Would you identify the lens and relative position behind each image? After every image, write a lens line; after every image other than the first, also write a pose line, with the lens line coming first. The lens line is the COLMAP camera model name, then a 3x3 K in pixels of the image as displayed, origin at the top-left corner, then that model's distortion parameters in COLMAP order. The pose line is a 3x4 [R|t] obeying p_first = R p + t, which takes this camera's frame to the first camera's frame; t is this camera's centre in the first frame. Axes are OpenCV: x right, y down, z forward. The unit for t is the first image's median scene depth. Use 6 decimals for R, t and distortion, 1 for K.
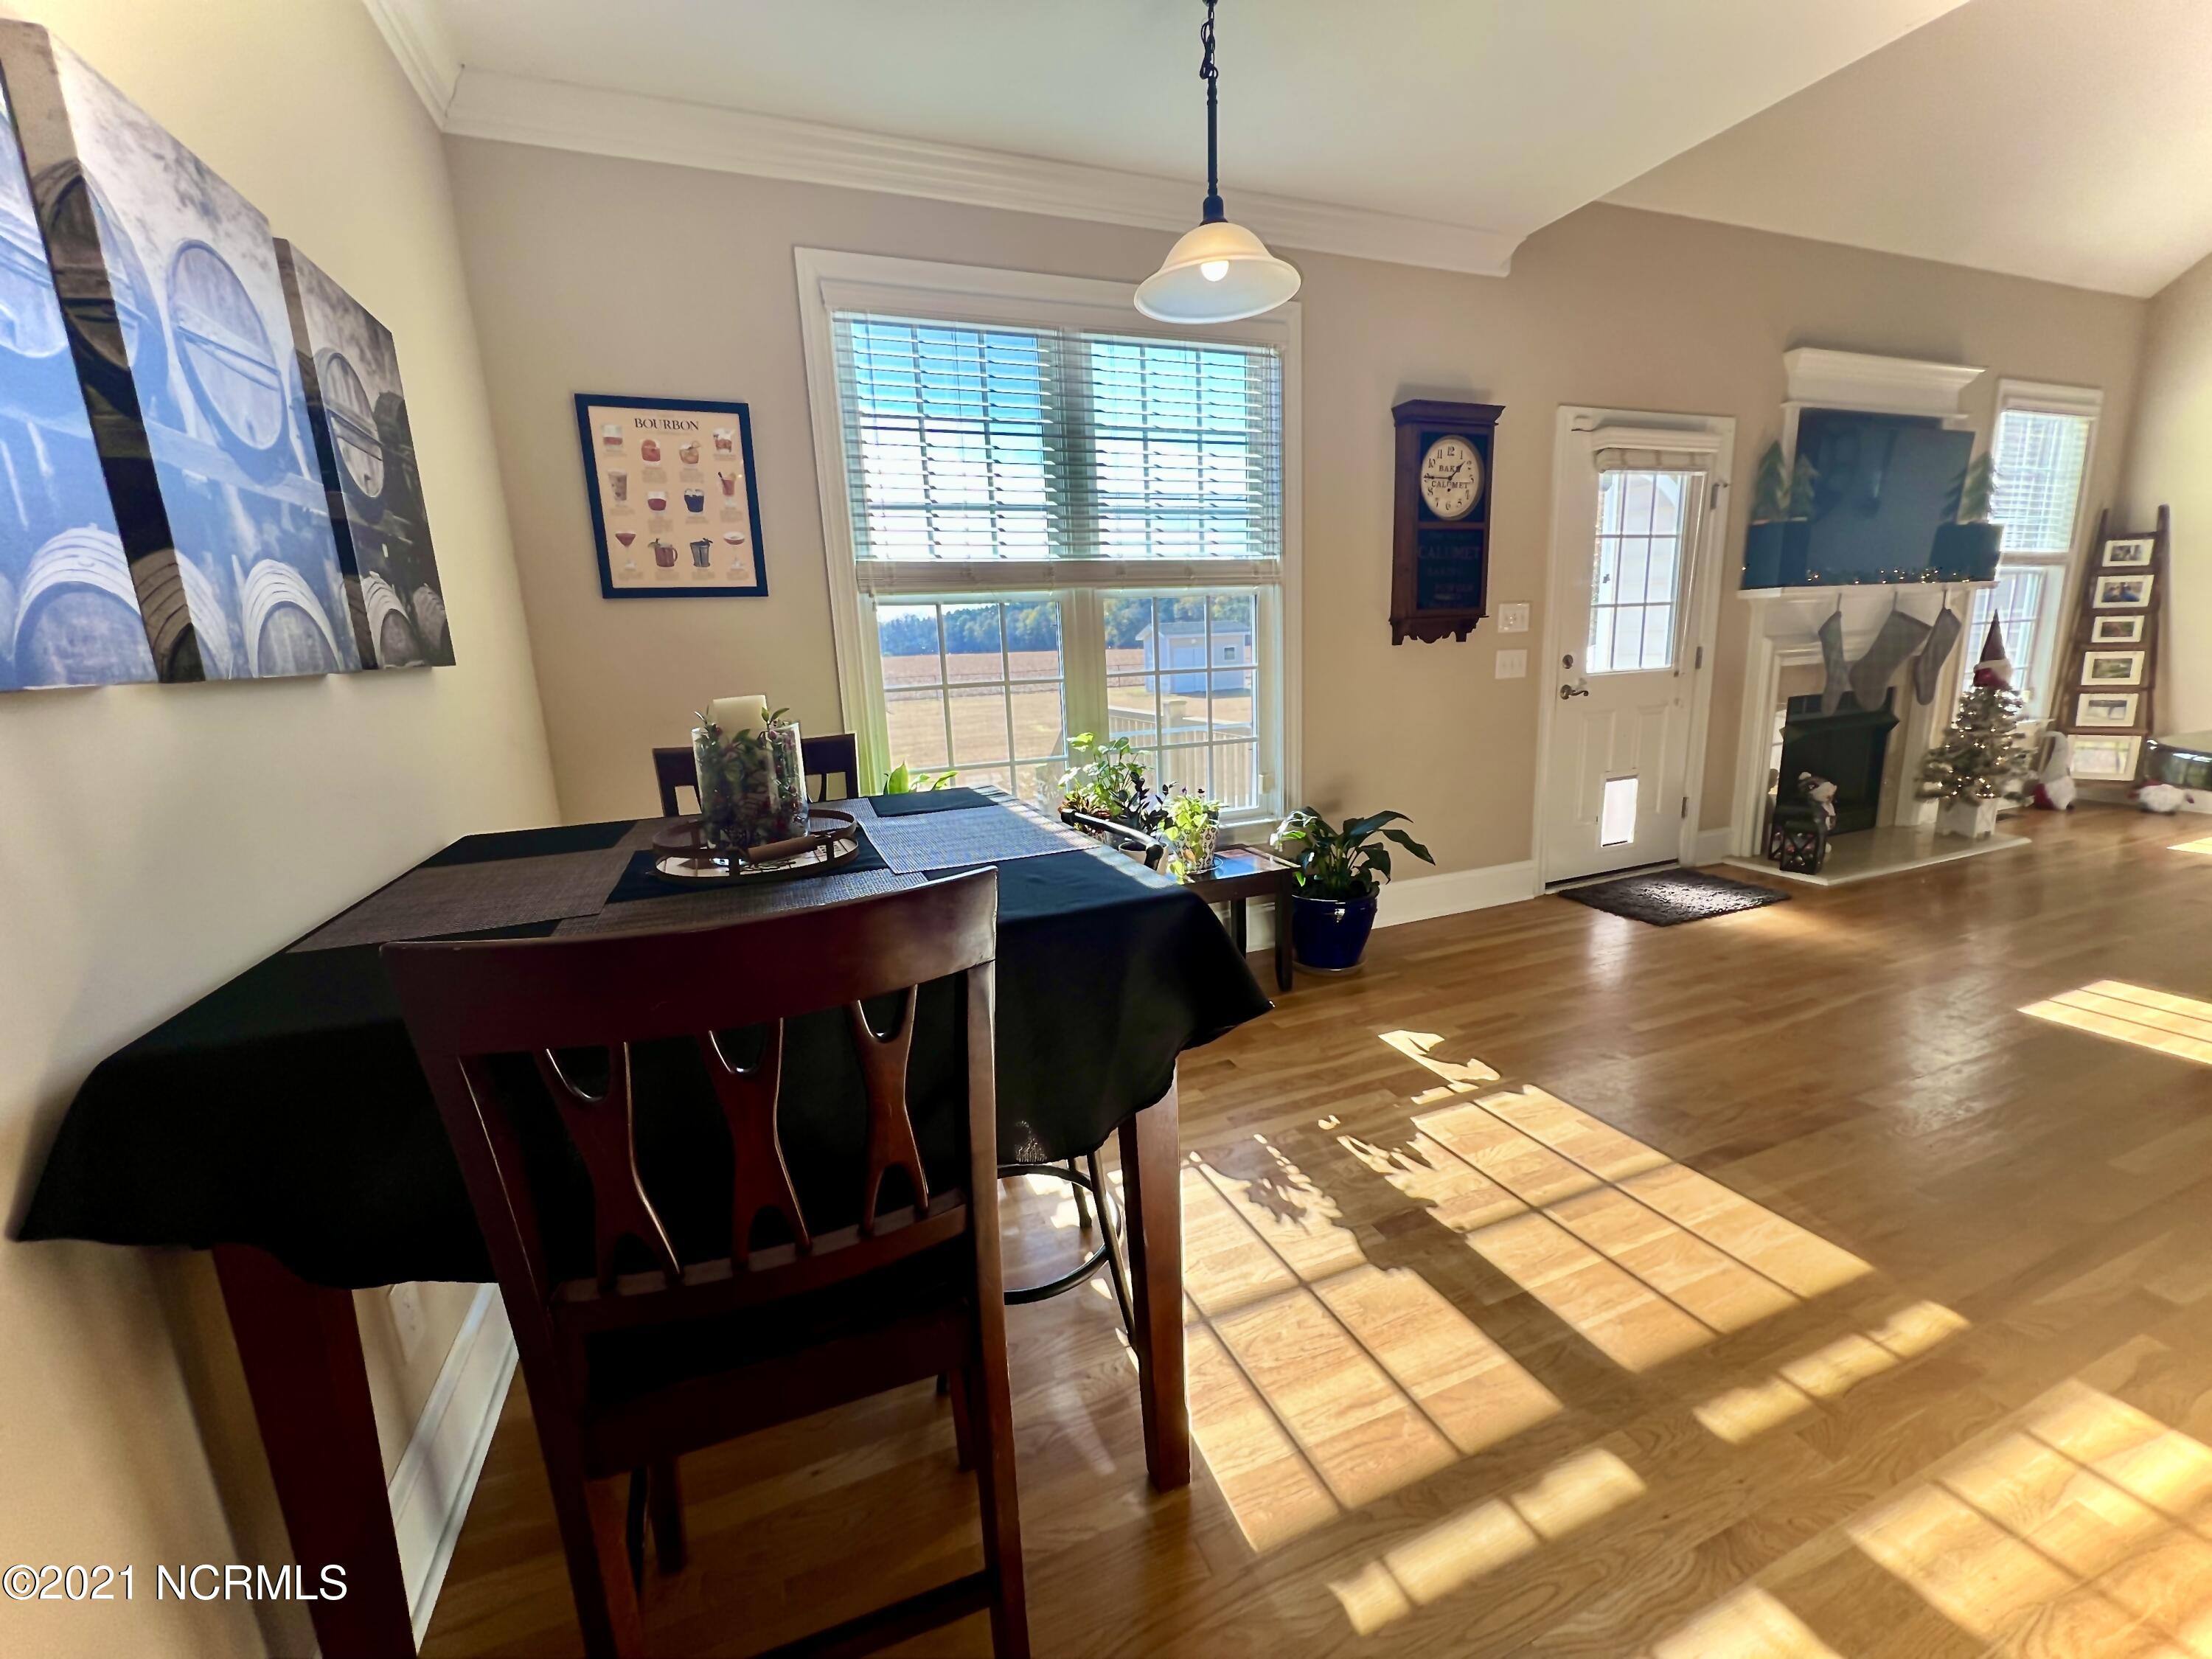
lens RADIAL K [[889.2, 0, 1104.9], [0, 889.2, 828.7], [0, 0, 1]] dist [-0.002326, -0.000163]
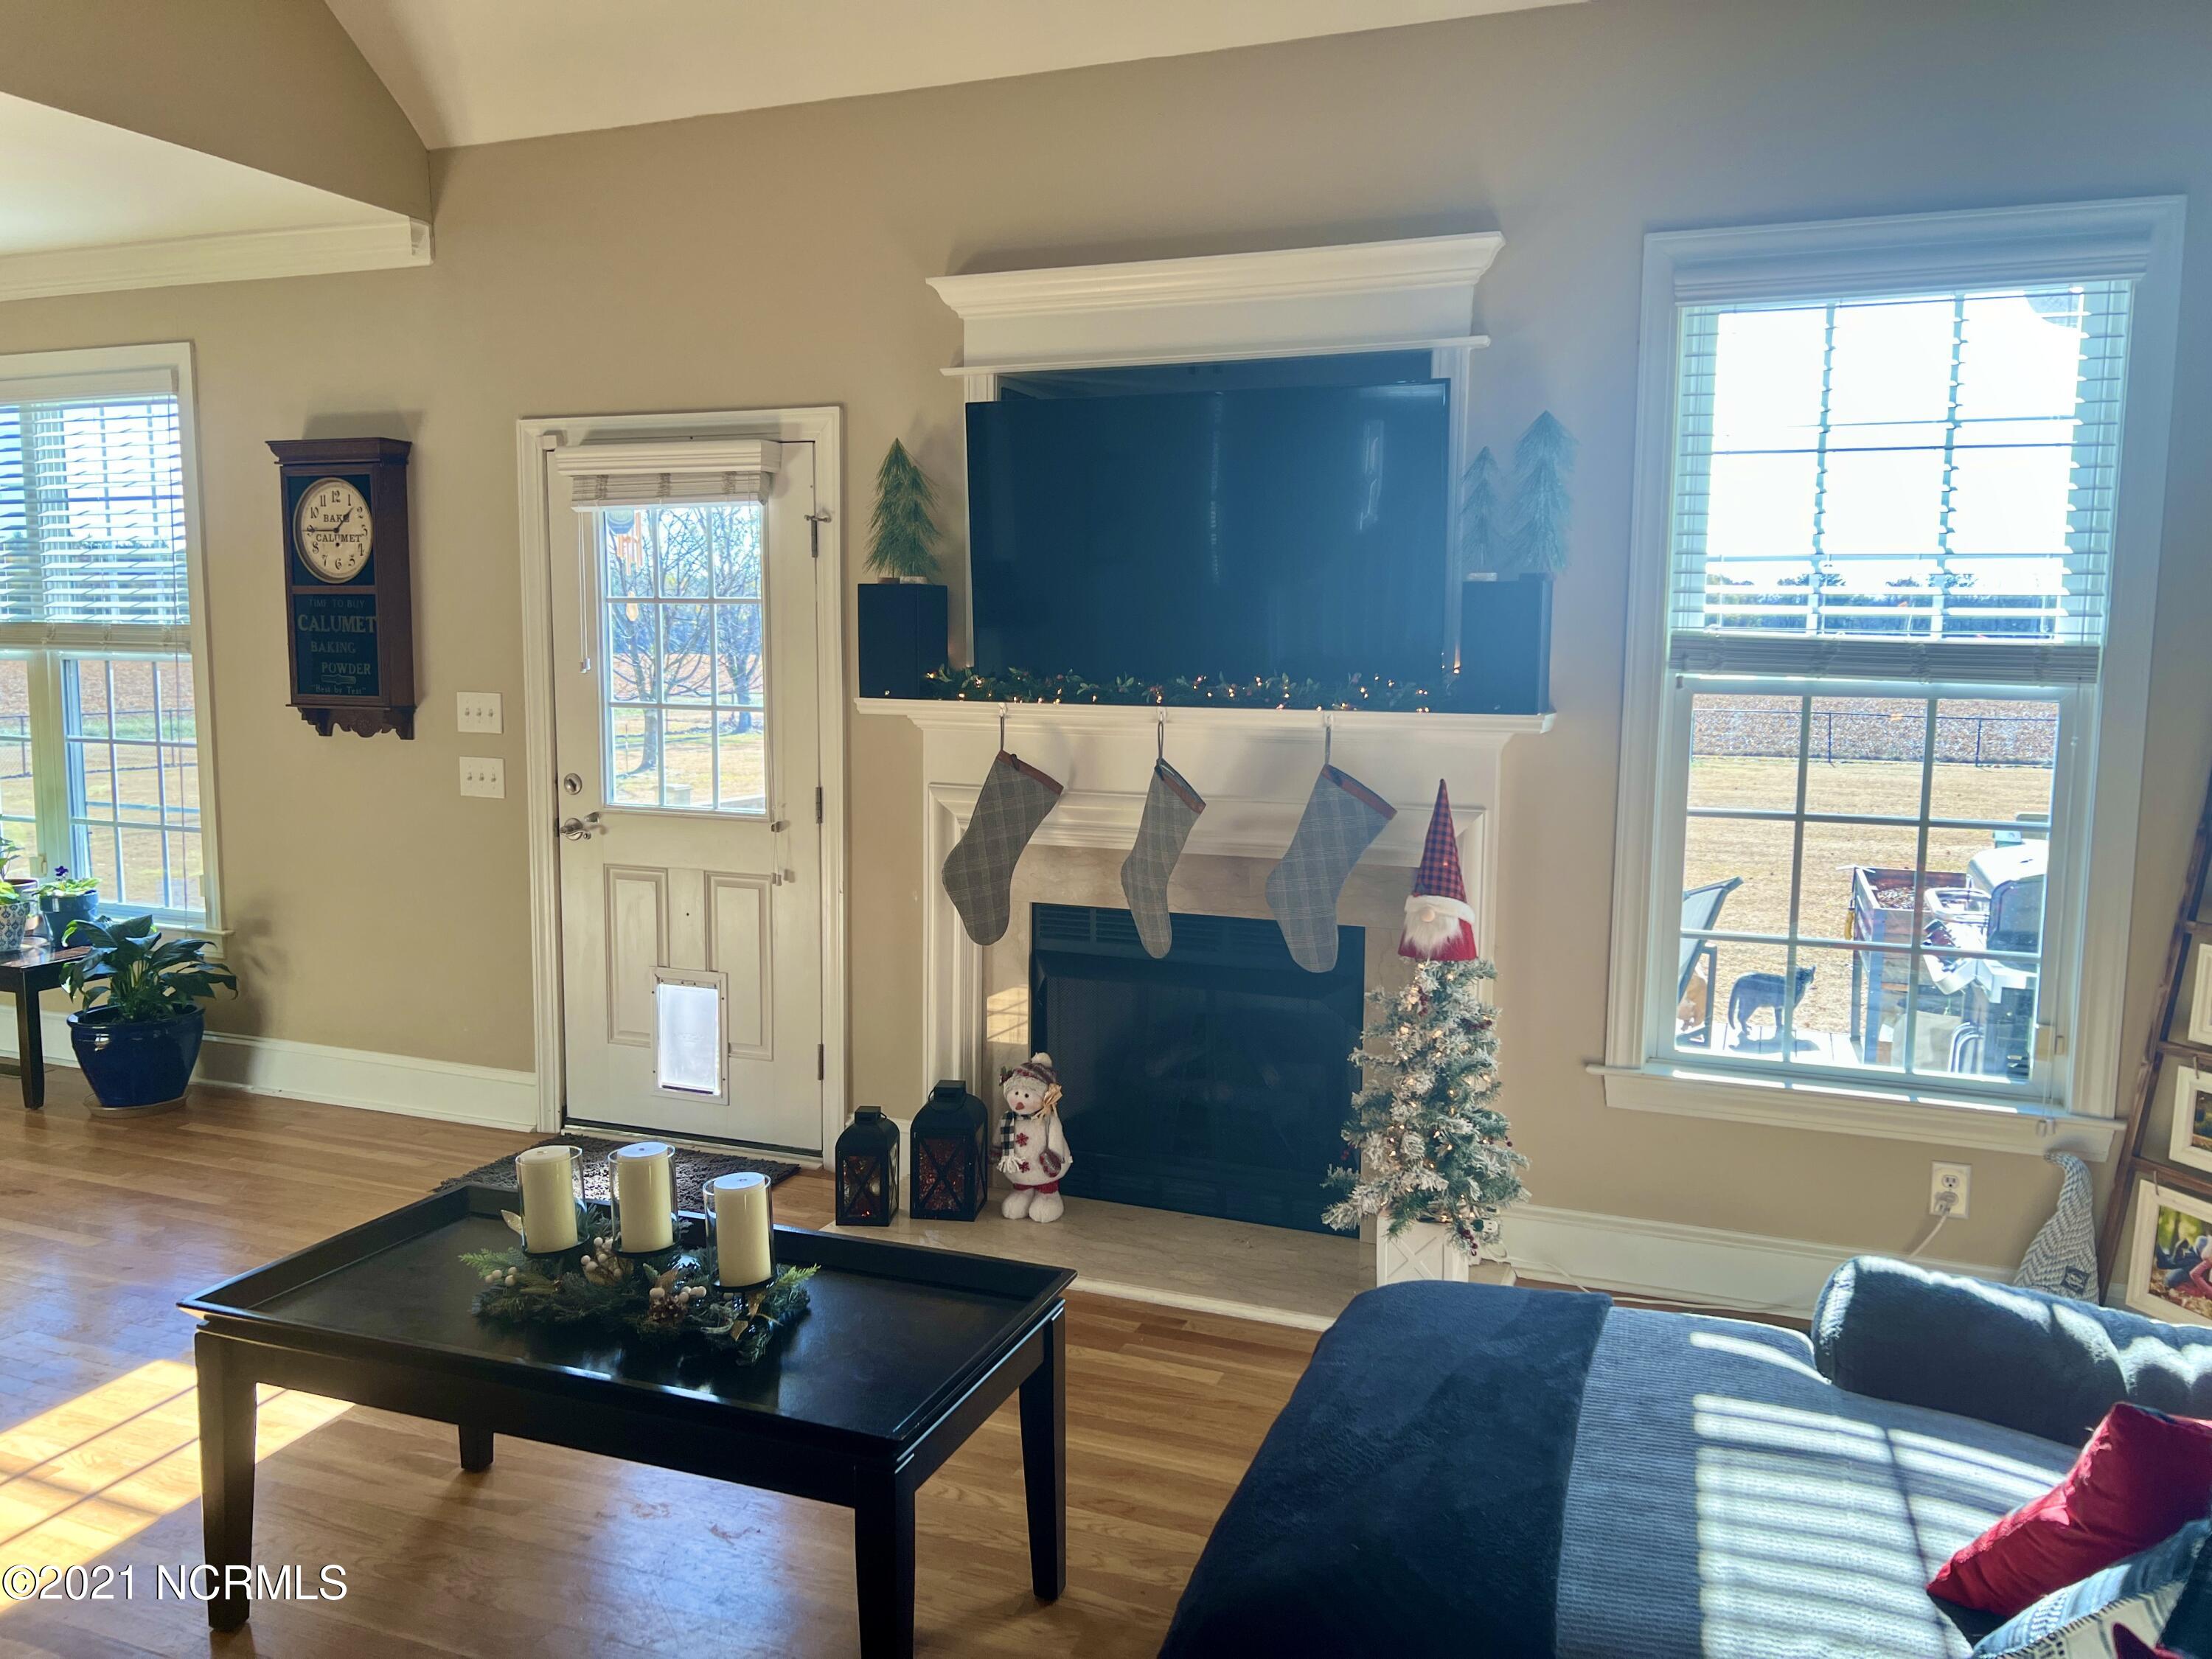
lens RADIAL K [[1687.2, 0, 1102.4], [0, 1687.2, 827.0], [0, 0, 1]] dist [0.009785, 0.009830]
pose [[0.731571, 0.127755, -0.669689, 1.773190], [-0.180451, 0.983538, -0.009498, -0.230506], [0.657451, 0.127794, 0.742581, 0.353028]]
